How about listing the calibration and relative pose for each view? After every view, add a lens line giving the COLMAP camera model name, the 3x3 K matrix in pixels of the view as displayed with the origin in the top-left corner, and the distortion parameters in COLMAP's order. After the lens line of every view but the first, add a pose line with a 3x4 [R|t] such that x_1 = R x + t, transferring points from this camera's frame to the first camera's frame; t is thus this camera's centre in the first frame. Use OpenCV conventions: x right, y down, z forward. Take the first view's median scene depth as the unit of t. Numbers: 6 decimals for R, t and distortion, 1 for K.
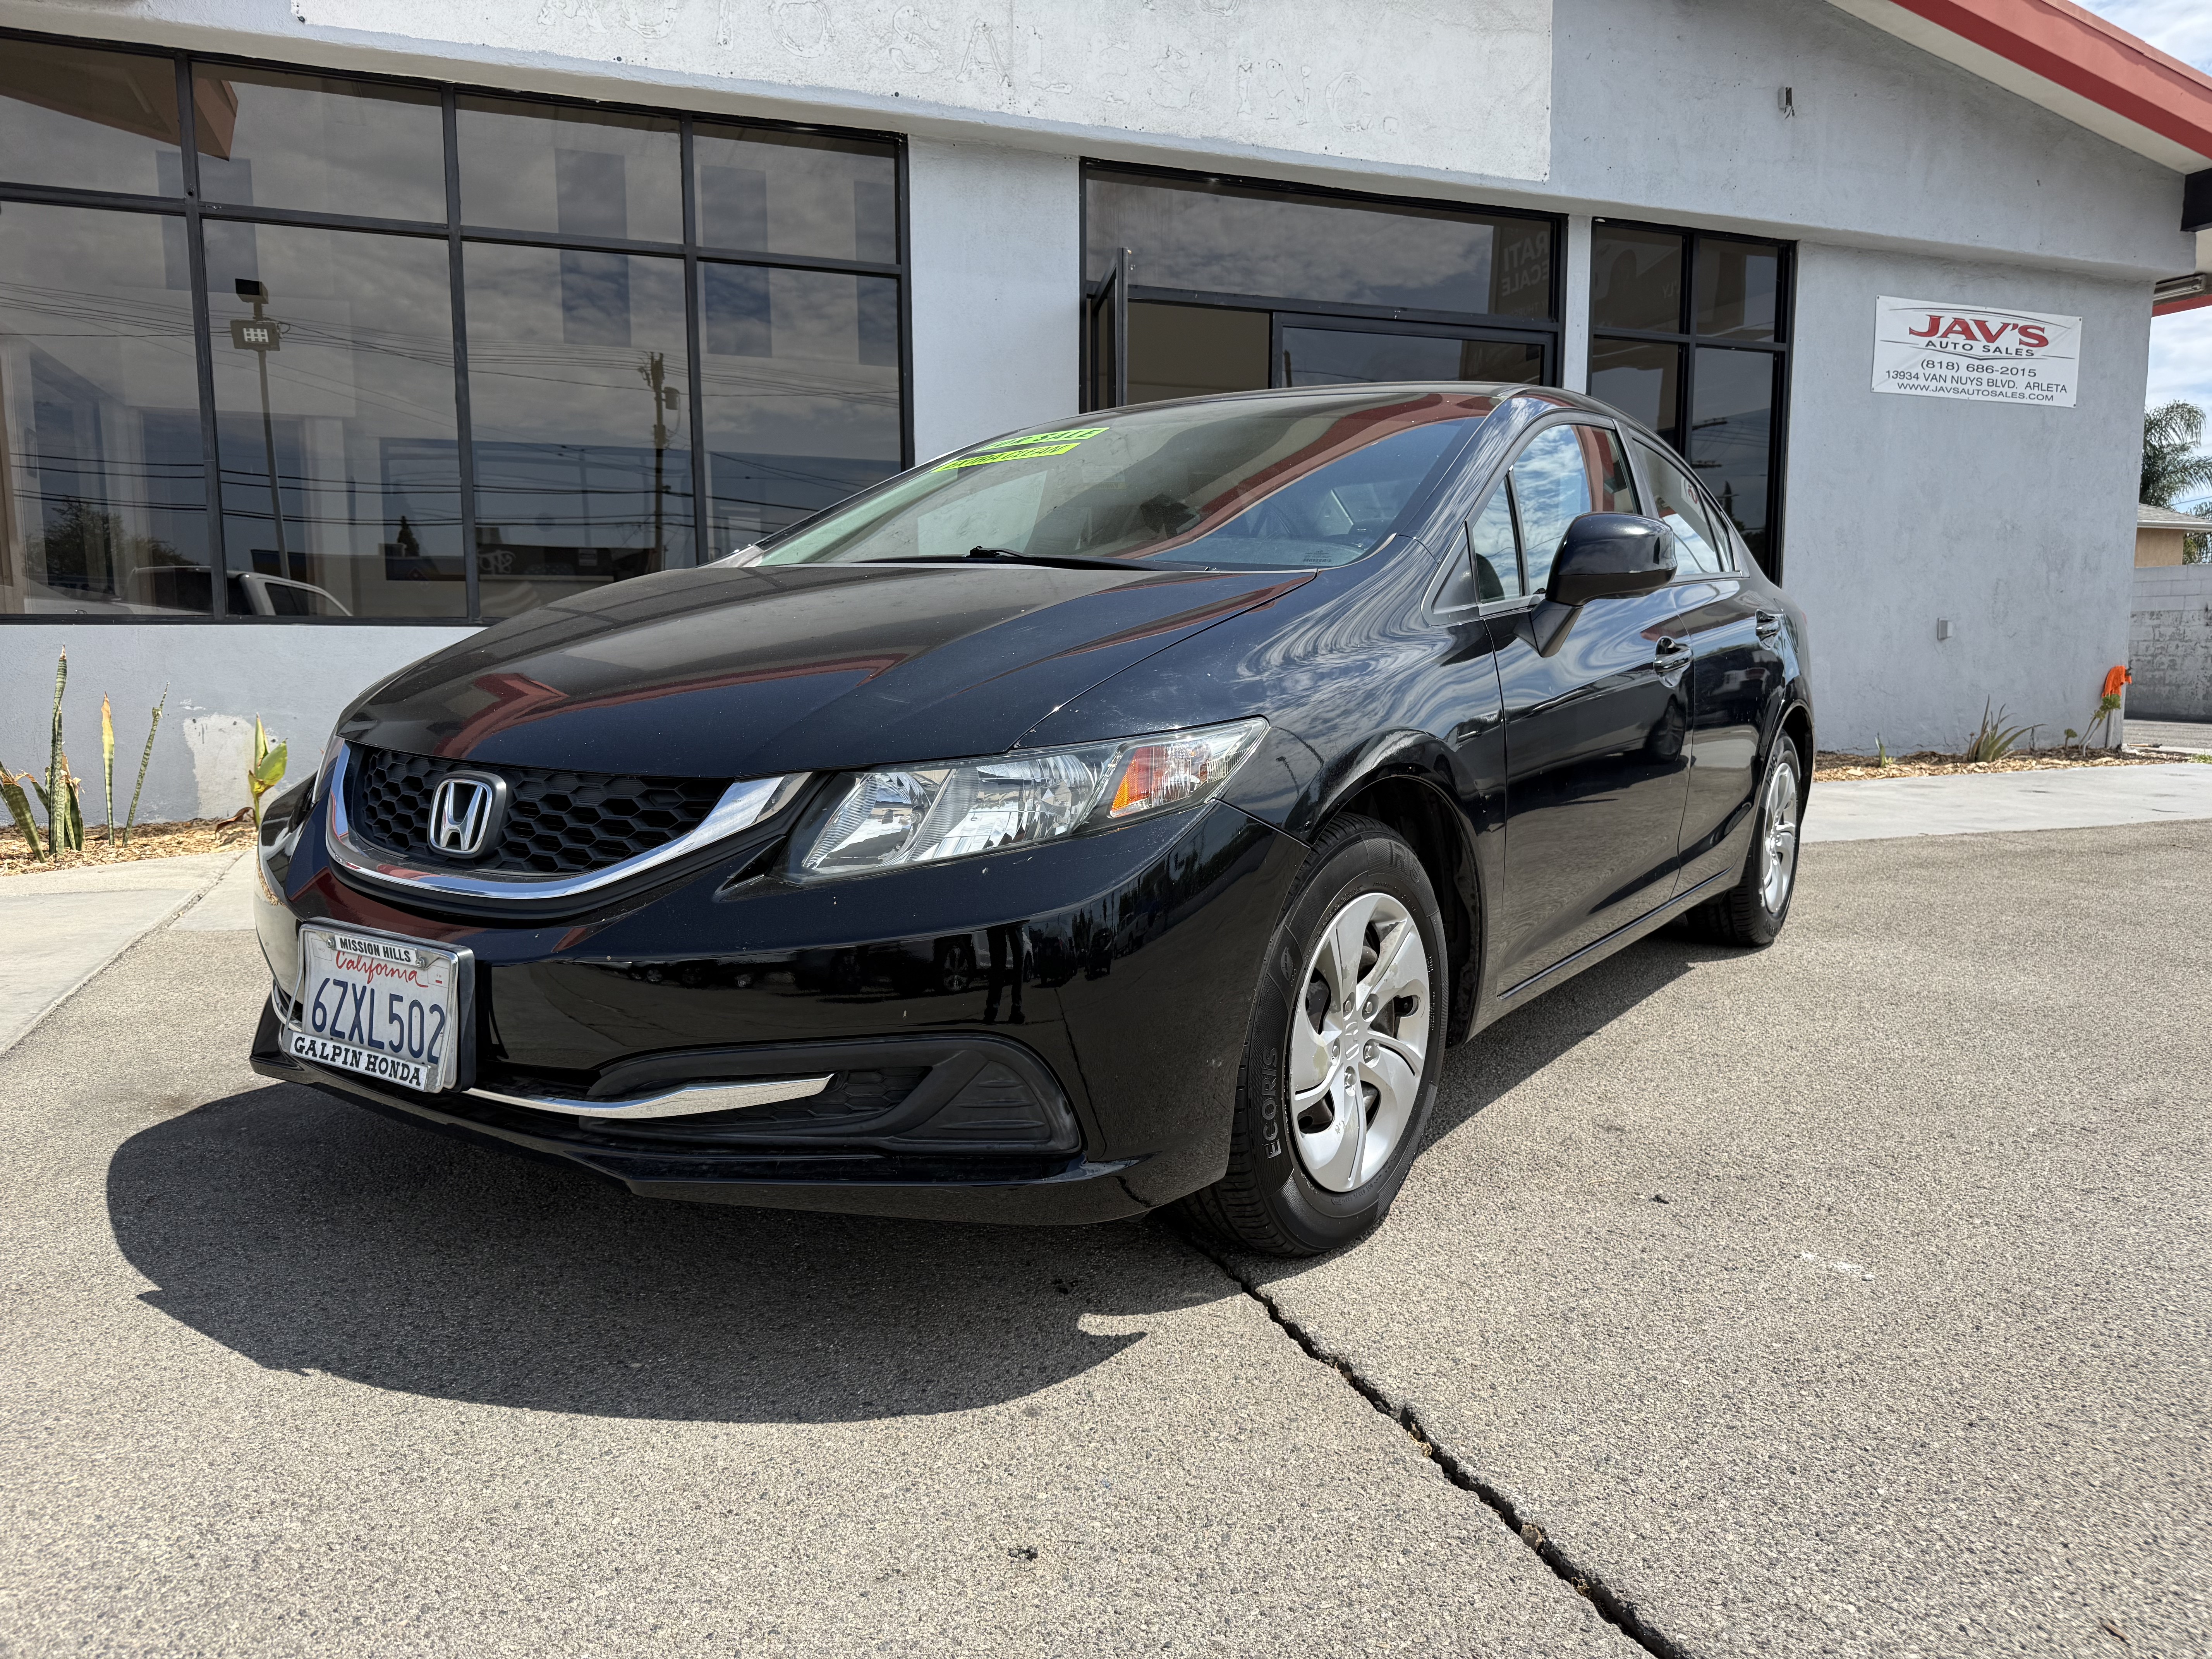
lens RADIAL K [[1573.9, 0, 1121.8], [0, 1573.9, 826.0], [0, 0, 1]] dist [0.008880, -0.017039]
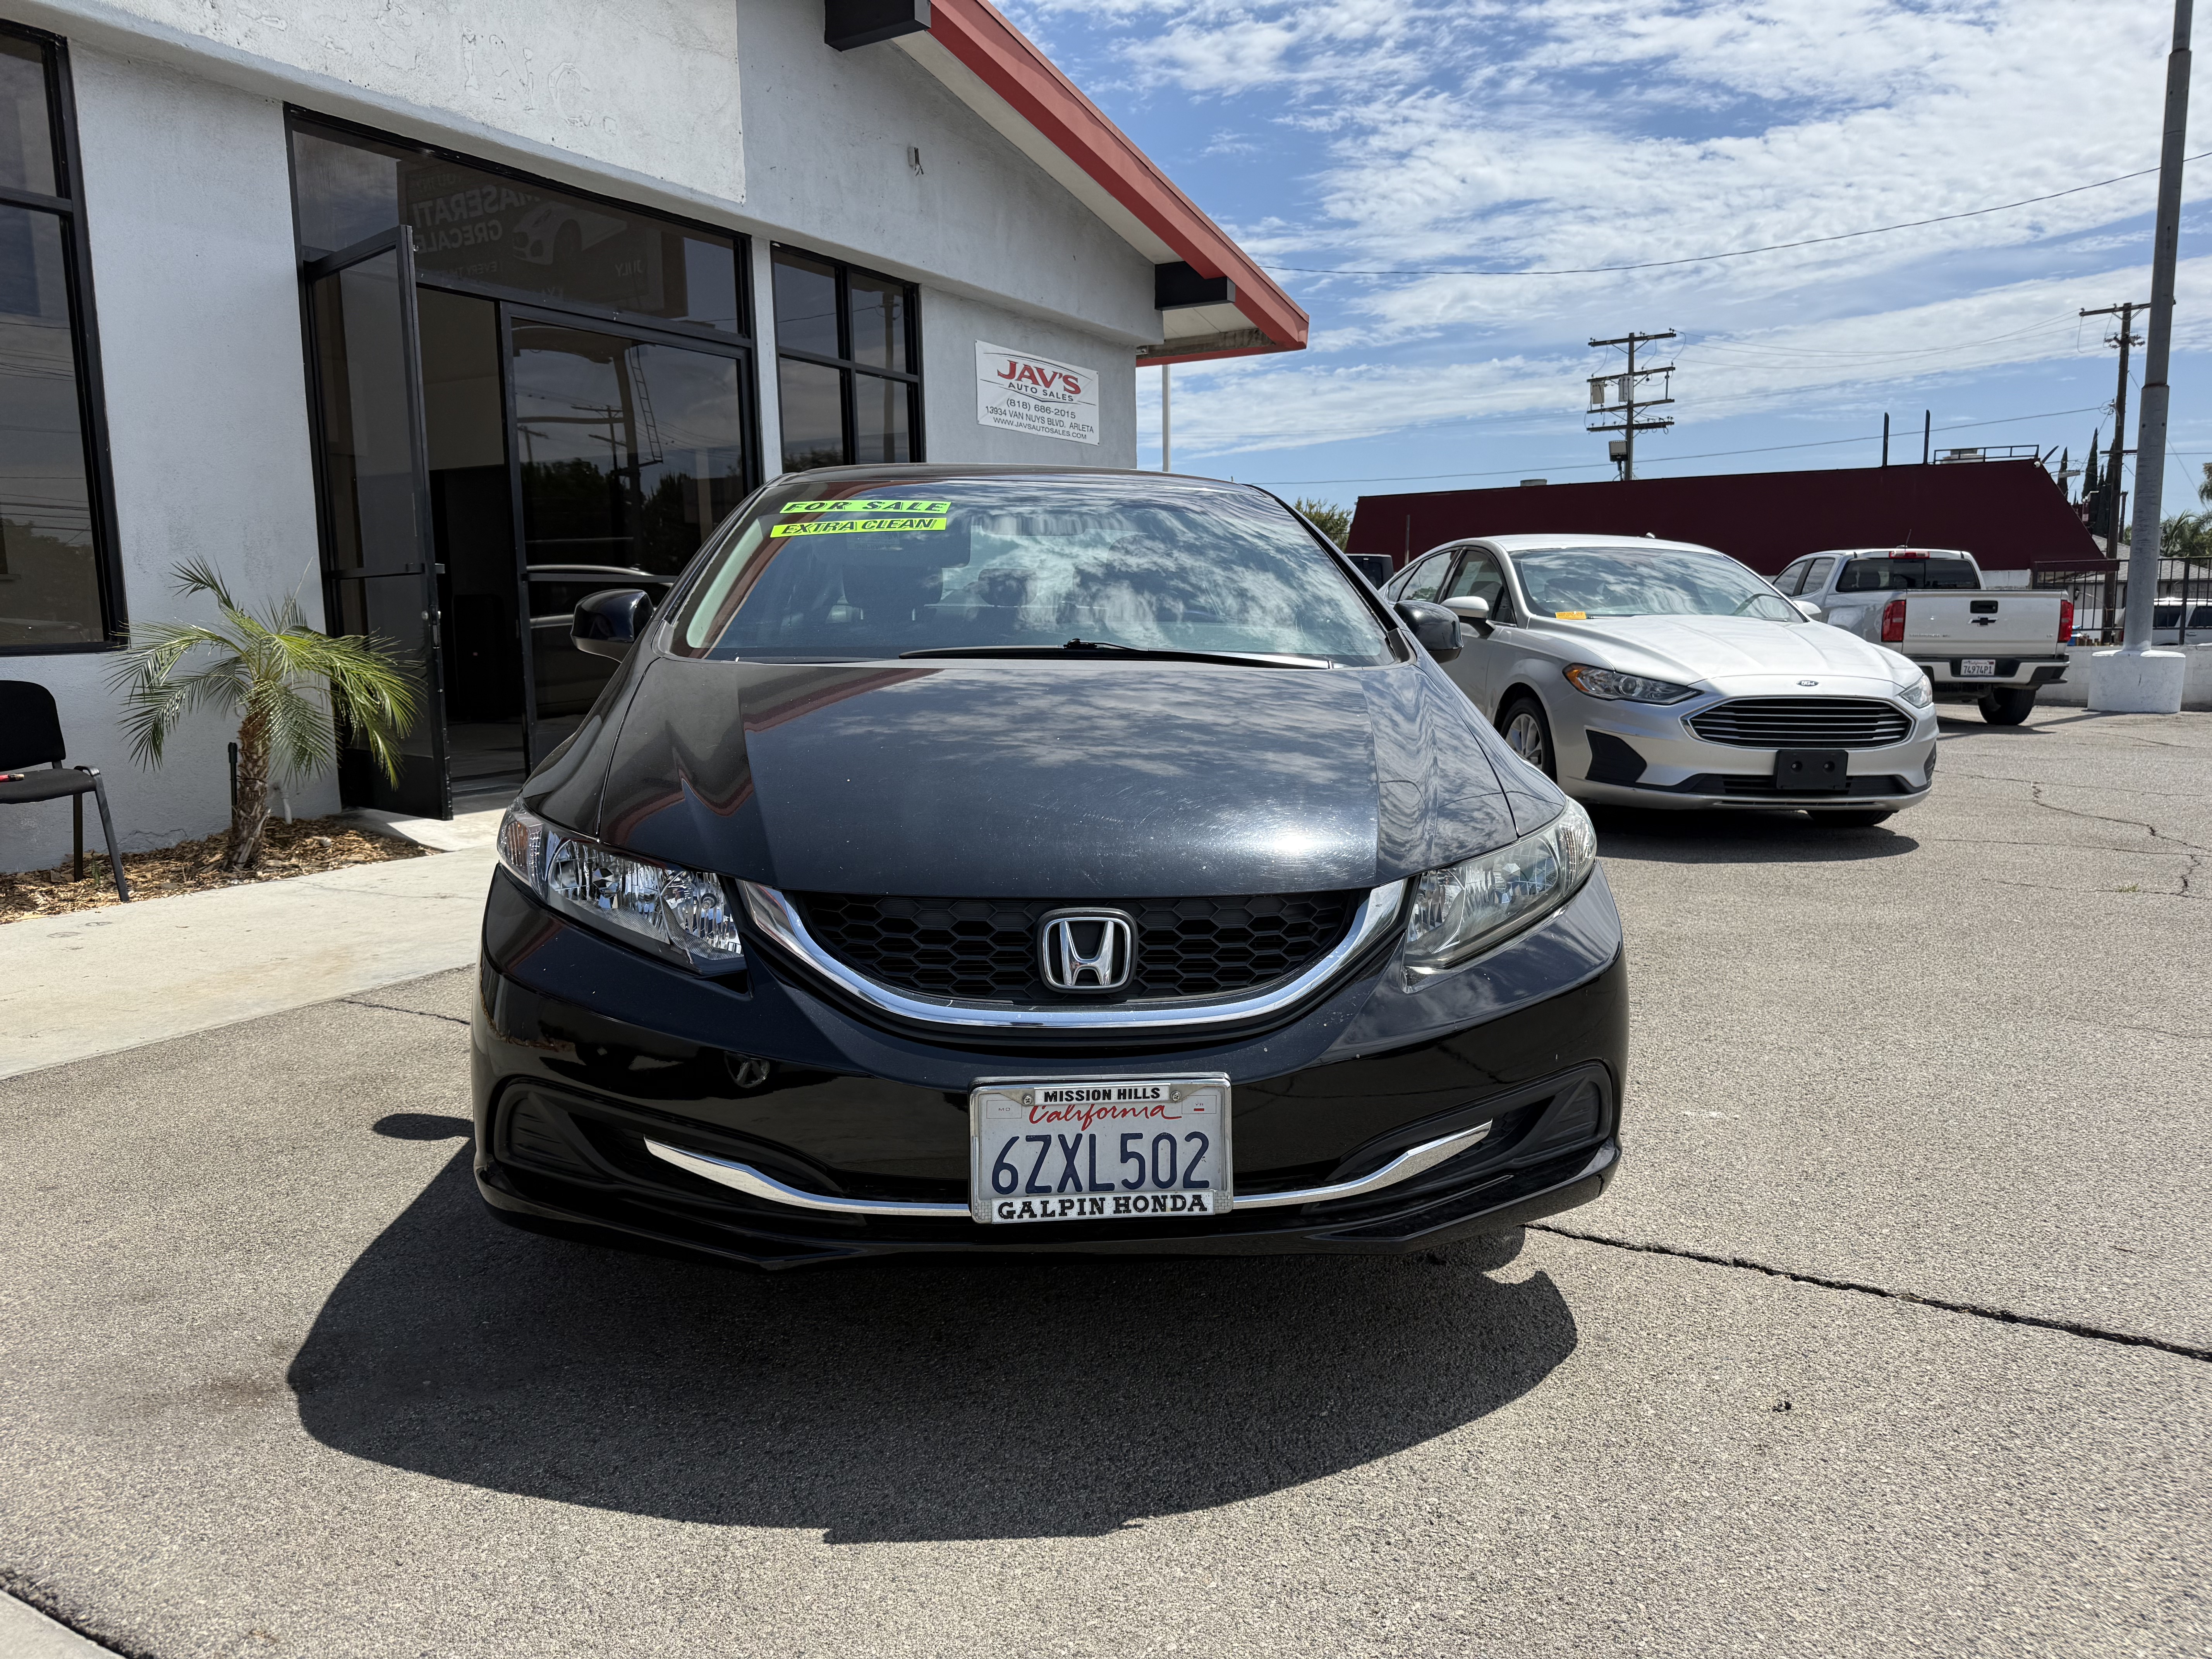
lens RADIAL K [[1573.9, 0, 1130.6], [0, 1573.9, 835.3], [0, 0, 1]] dist [0.008880, -0.017039]
pose [[0.771625, -0.098554, 0.628396, -0.227288], [0.086235, 0.995011, 0.050161, -0.028115], [-0.630205, 0.015485, 0.776275, 0.045538]]
